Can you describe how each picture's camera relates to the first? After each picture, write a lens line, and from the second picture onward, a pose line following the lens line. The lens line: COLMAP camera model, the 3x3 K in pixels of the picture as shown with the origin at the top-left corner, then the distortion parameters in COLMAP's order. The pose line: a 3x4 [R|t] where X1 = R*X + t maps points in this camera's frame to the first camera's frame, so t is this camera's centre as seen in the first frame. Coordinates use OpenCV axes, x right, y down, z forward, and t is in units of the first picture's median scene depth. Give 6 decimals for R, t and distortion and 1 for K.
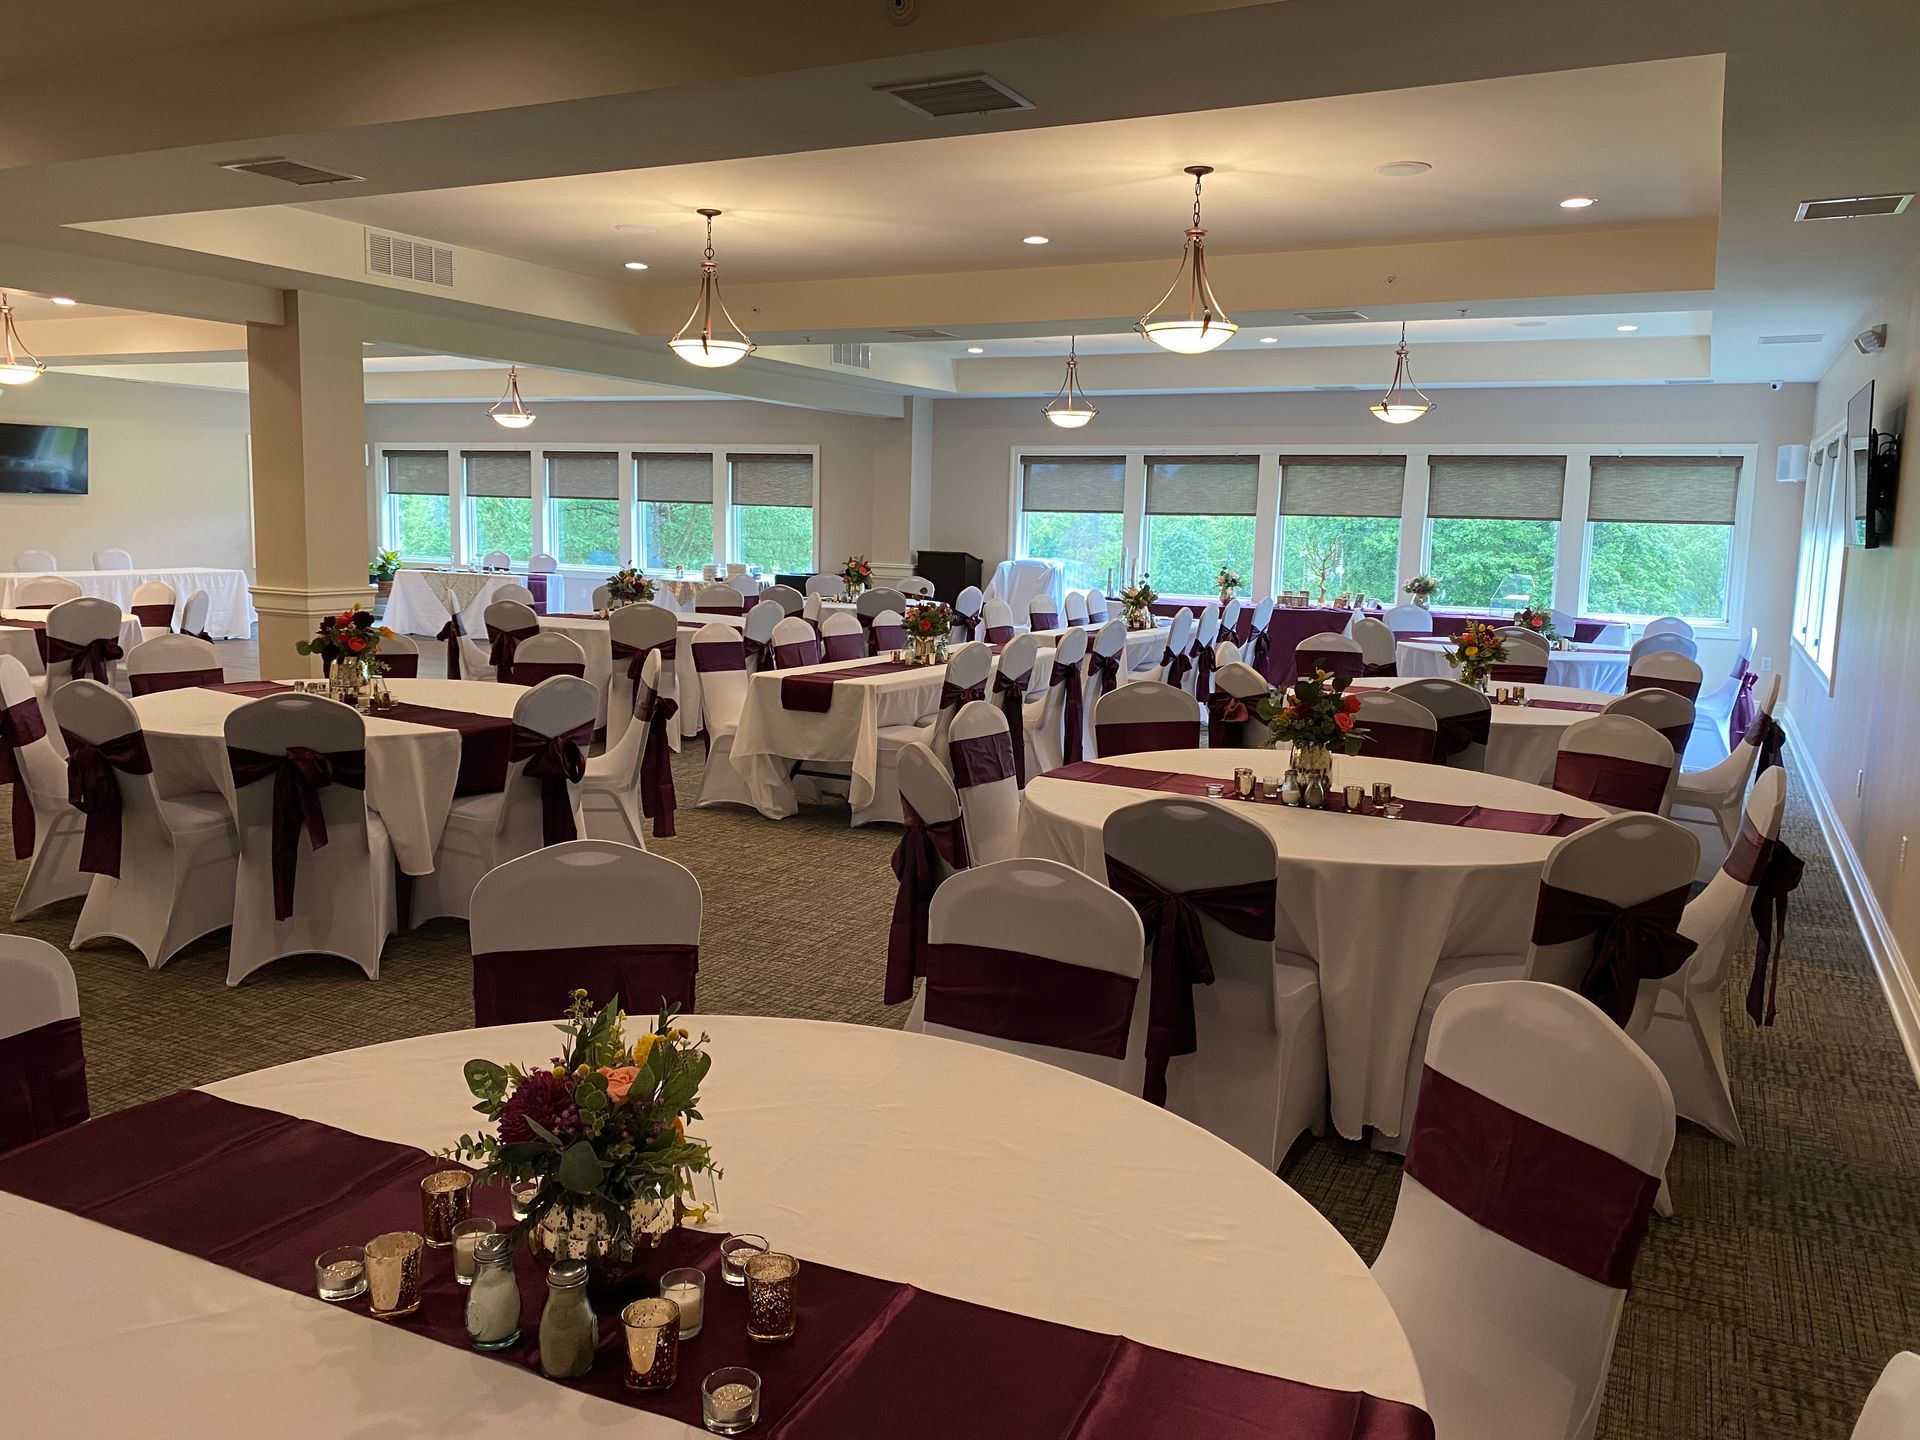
lens RADIAL K [[1506.9, 0, 960.0], [0, 1506.9, 720.0], [0, 0, 1]] dist [0.077657, -0.125690]
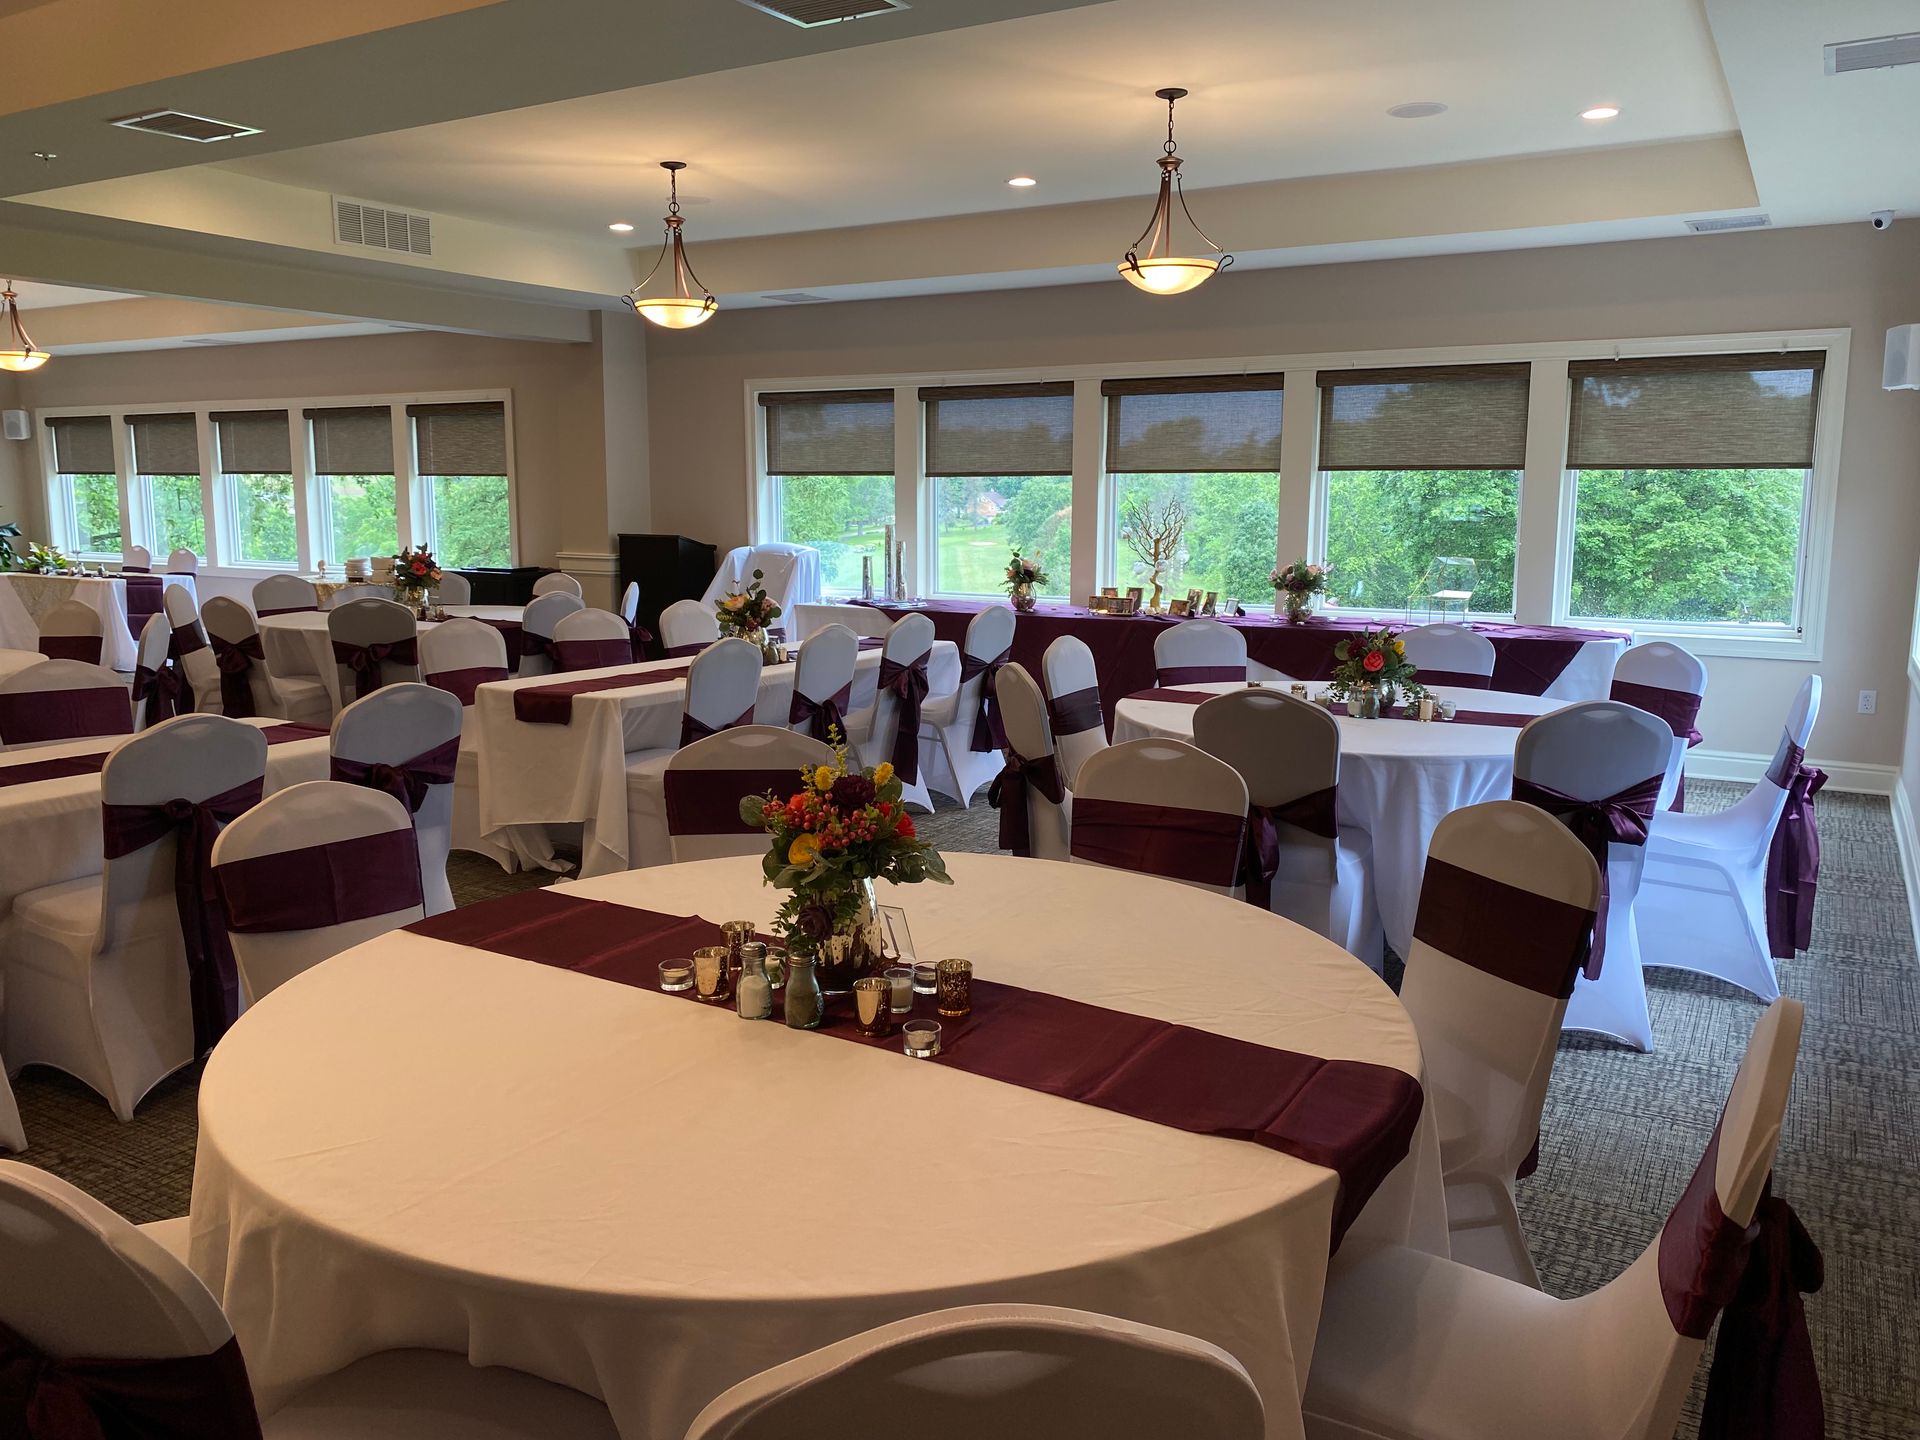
lens RADIAL K [[1398.9, 0, 1013.5], [0, 1398.9, 713.8], [0, 0, 1]] dist [0.088667, -0.128666]
pose [[0.997194, -0.009456, -0.074255, 0.205596], [0.010935, 0.999749, 0.019533, -0.040196], [0.074052, -0.020291, 0.997048, 0.365578]]
